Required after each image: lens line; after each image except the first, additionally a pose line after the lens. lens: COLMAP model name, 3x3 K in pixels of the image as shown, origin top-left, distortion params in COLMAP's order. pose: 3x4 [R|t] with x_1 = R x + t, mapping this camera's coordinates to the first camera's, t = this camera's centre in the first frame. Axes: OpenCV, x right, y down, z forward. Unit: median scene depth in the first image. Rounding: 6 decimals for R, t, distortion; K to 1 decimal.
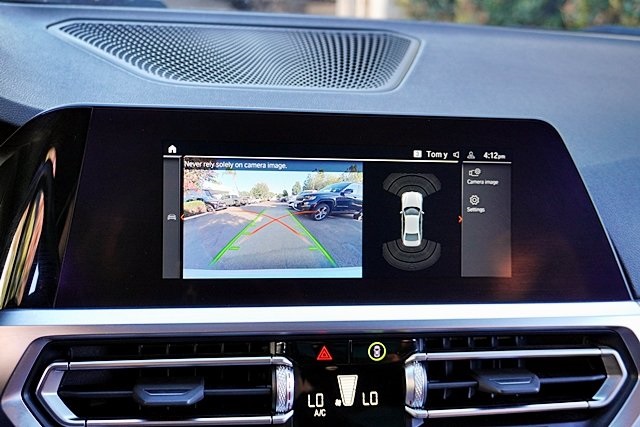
lens RADIAL K [[738.6, 0, 318.0], [0, 738.6, 216.5], [0, 0, 1]] dist [0.011224, 0.000000]
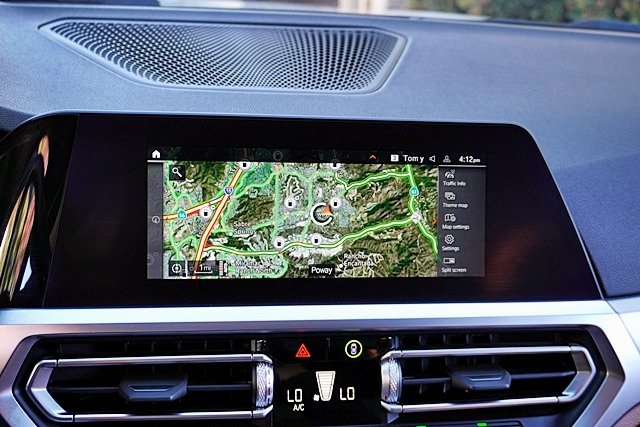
lens RADIAL K [[738.6, 0, 318.0], [0, 738.6, 216.5], [0, 0, 1]] dist [0.011224, 0.000000]
pose [[0.999984, 0.002227, -0.005184, 0.033090], [-0.002083, 0.999614, 0.027720, -0.031561], [0.005244, -0.027709, 0.999602, -0.034482]]
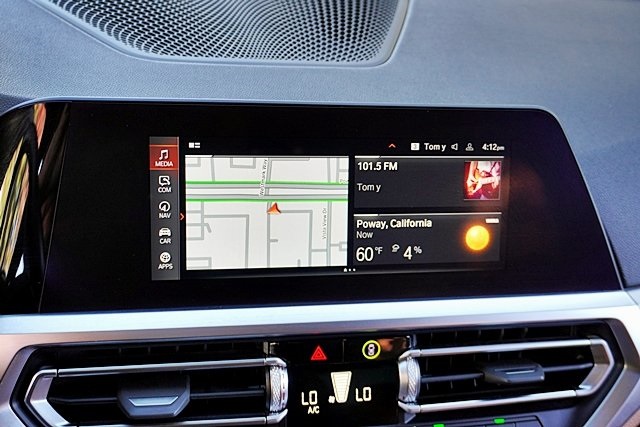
lens RADIAL K [[738.6, 0, 316.3], [0, 738.6, 215.3], [0, 0, 1]] dist [0.011224, 0.000000]
pose [[0.998820, 0.000049, 0.048573, -0.040376], [-0.006112, 0.992179, 0.124676, -0.114616], [-0.048187, -0.124826, 0.991008, 0.041057]]
